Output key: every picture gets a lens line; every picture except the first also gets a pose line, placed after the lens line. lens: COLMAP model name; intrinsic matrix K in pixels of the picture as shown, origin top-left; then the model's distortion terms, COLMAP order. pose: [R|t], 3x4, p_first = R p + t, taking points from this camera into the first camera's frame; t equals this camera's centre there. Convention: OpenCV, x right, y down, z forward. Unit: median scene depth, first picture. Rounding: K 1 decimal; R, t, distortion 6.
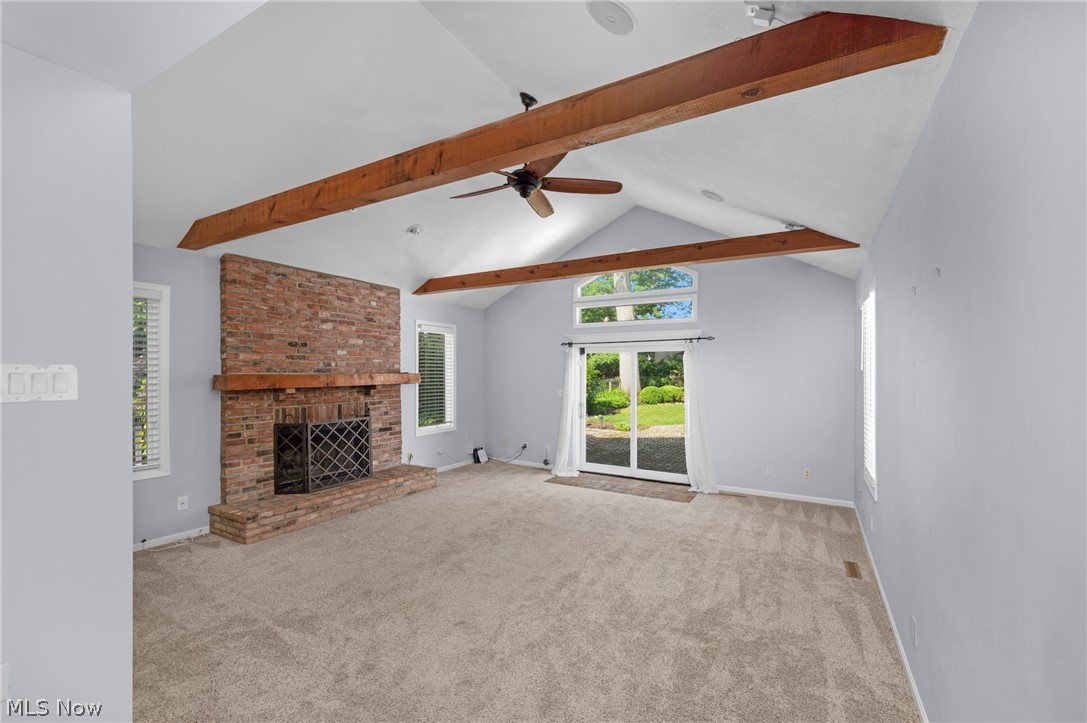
lens RADIAL K [[445.1, 0, 541.7], [0, 445.1, 372.8], [0, 0, 1]] dist [0.000483, -0.000051]
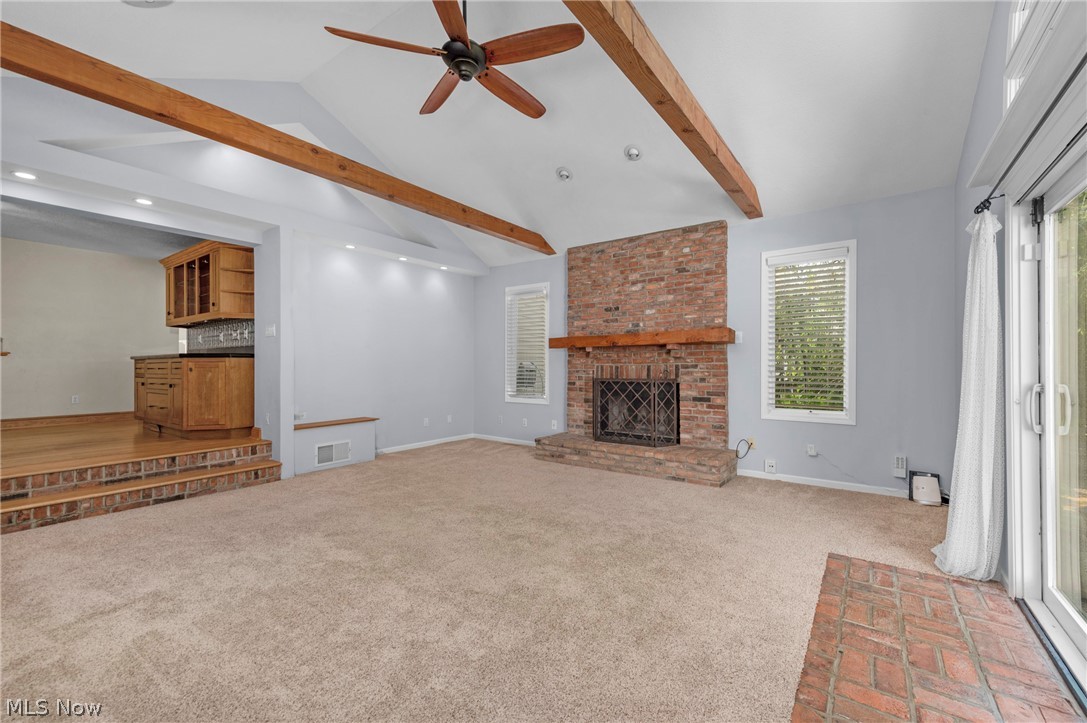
lens RADIAL K [[440.4, 0, 573.7], [0, 440.4, 363.5], [0, 0, 1]] dist [0.004201, 0.000071]
pose [[-0.057427, -0.003006, -0.998345, 0.531494], [-0.001990, 0.999994, -0.002896, 0.072292], [0.998348, 0.001820, -0.057432, 0.917935]]
